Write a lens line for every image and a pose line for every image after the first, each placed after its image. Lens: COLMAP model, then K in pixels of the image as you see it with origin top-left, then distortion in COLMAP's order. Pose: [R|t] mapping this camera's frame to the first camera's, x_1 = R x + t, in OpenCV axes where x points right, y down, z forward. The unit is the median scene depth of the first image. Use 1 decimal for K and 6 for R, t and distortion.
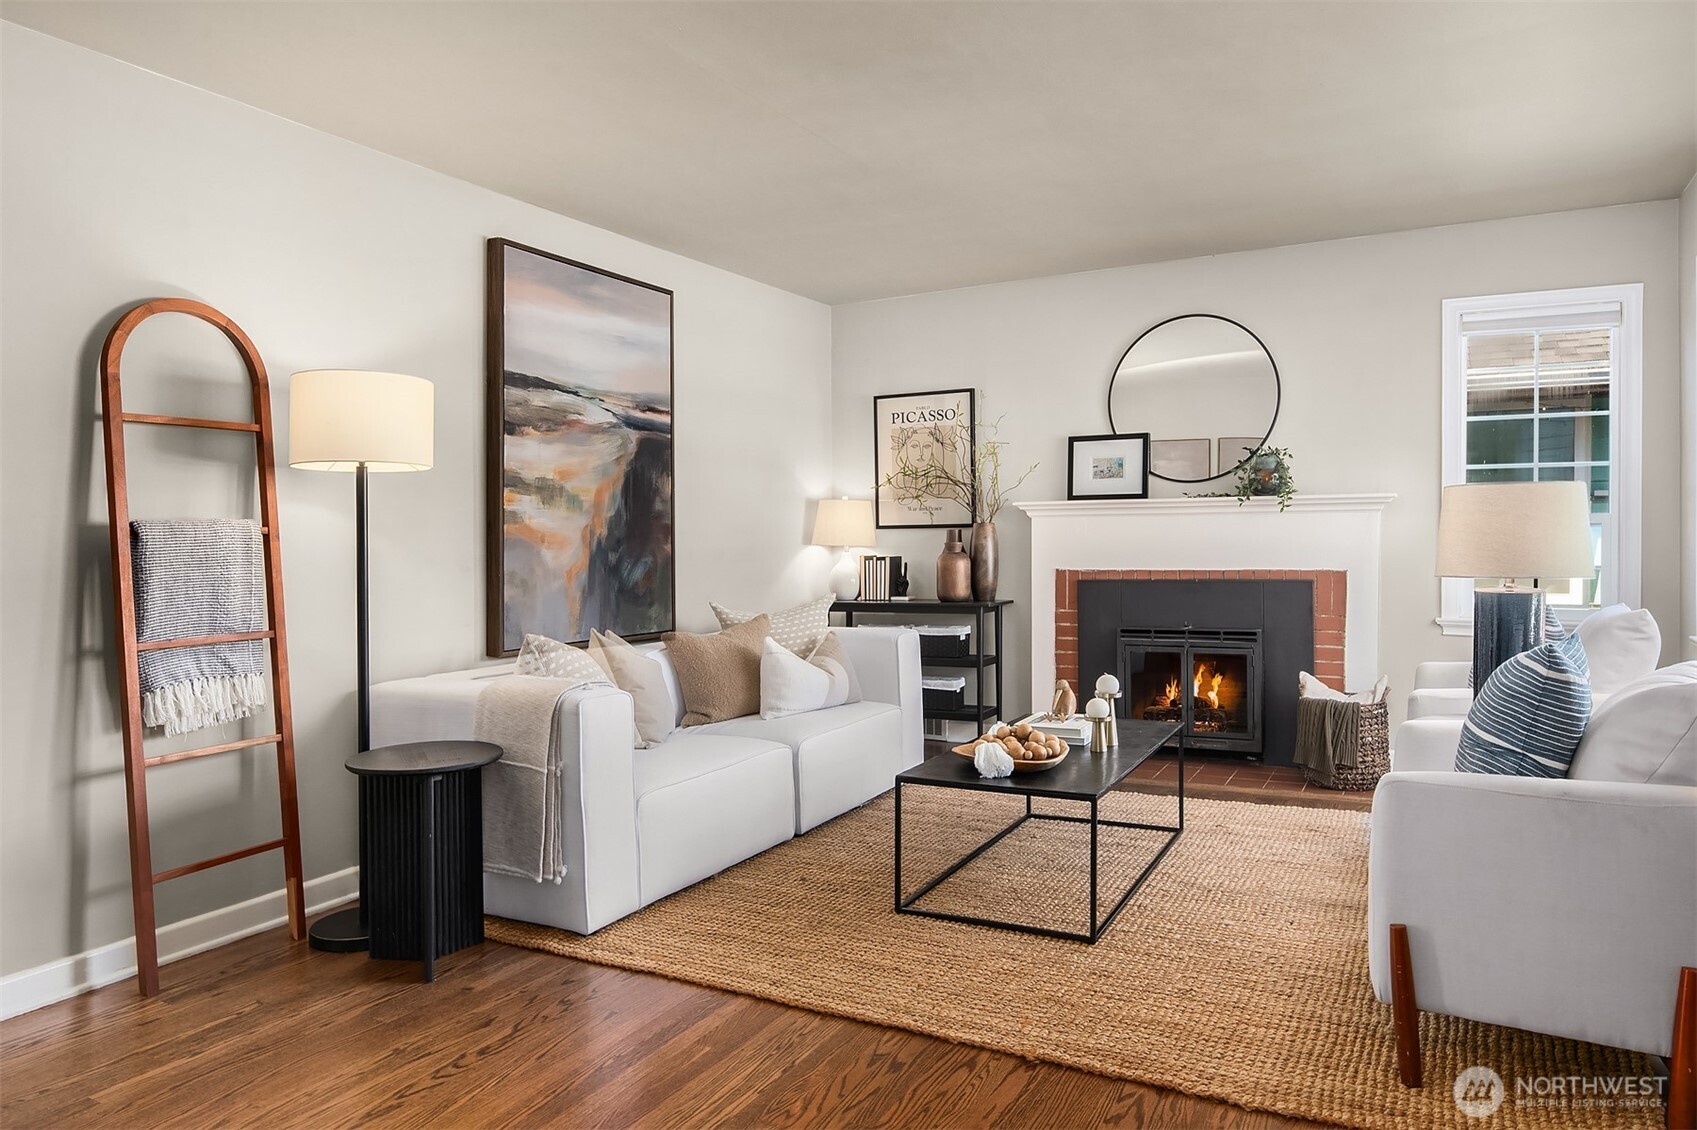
lens RADIAL K [[1115.0, 0, 848.5], [0, 1115.0, 565.0], [0, 0, 1]] dist [0.002287, 0.000089]
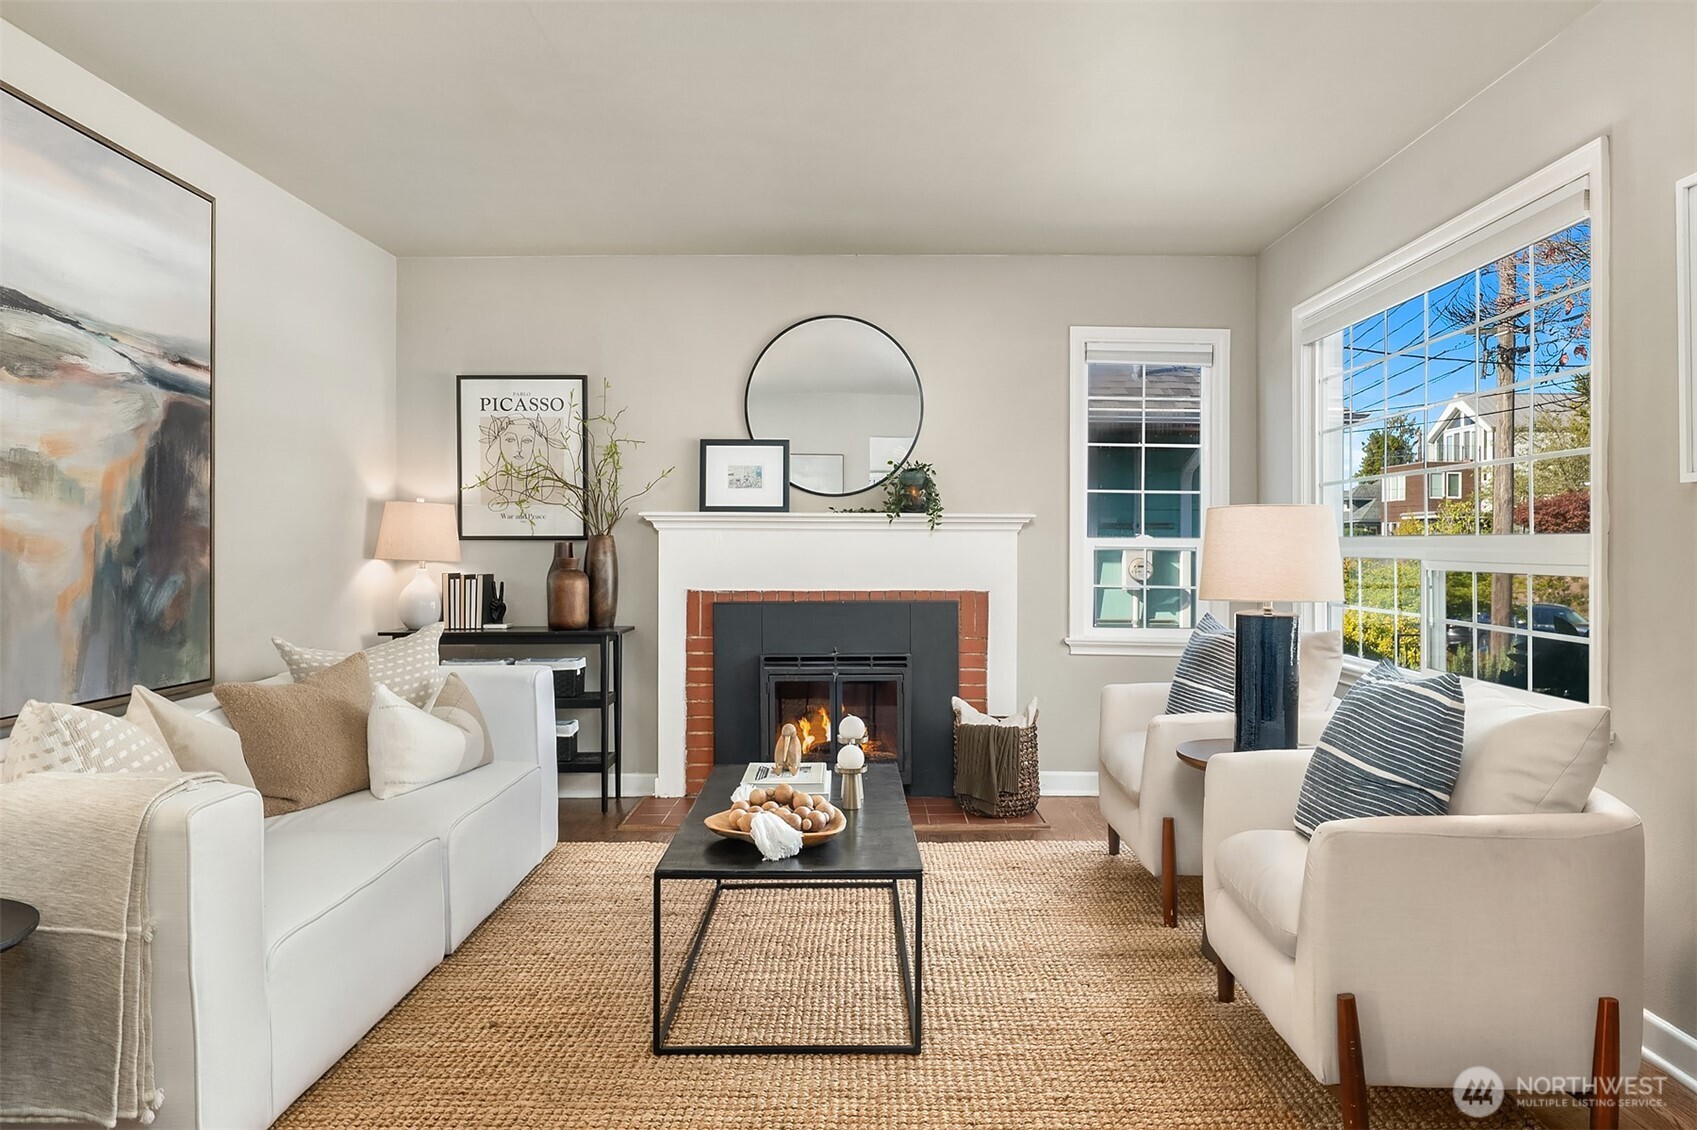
lens RADIAL K [[1139.9, 0, 848.5], [0, 1139.9, 565.0], [0, 0, 1]] dist [-0.000788, -0.001945]
pose [[0.885438, 0.008529, 0.464678, -0.139073], [-0.001687, 0.999884, -0.015138, -0.003013], [-0.464754, 0.012620, 0.885350, 0.182572]]
